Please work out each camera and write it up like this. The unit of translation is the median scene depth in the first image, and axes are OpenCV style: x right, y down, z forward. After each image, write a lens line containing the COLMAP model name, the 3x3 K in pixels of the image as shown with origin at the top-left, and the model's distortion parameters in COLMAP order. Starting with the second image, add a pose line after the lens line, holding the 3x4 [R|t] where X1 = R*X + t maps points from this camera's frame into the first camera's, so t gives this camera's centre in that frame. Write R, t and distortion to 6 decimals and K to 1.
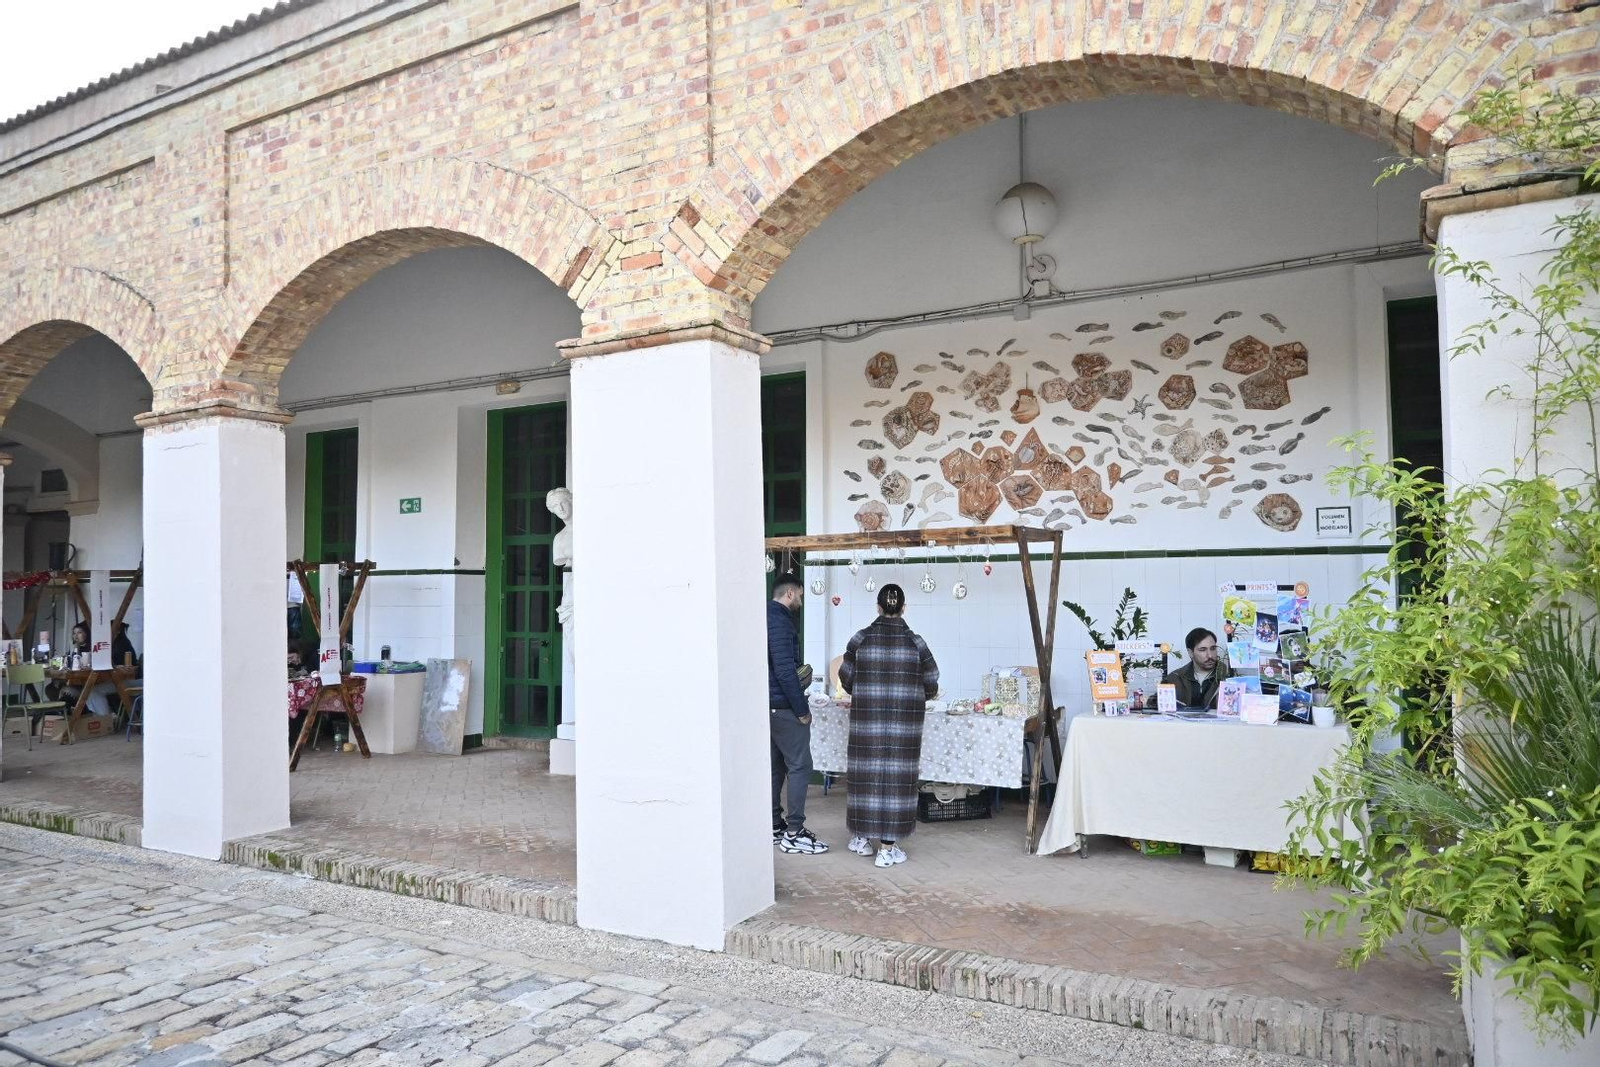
lens RADIAL K [[1087.6, 0, 793.8], [0, 1087.6, 532.0], [0, 0, 1]] dist [-0.002496, -0.001226]
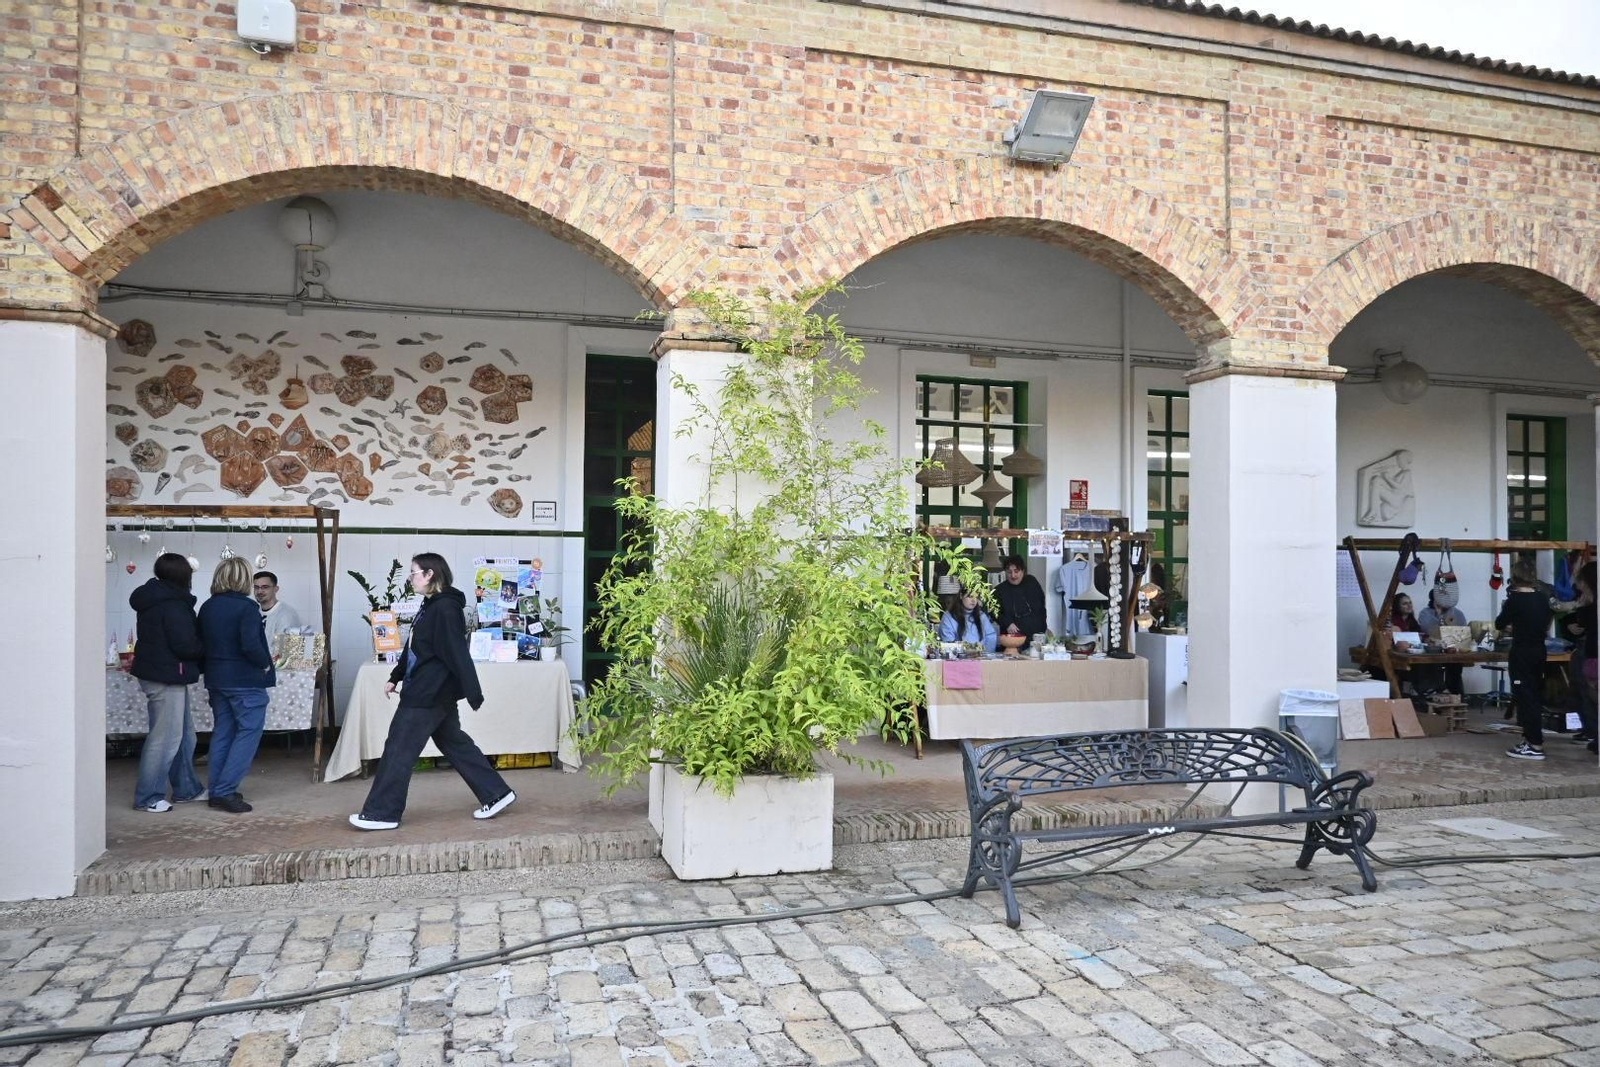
lens RADIAL K [[1087.6, 0, 800.4], [0, 1087.6, 536.1], [0, 0, 1]] dist [-0.002496, -0.001226]
pose [[0.707098, 0.026365, 0.706623, -0.283276], [-0.055843, 0.998266, 0.018634, -0.028041], [-0.704907, -0.052636, 0.707344, -0.222615]]
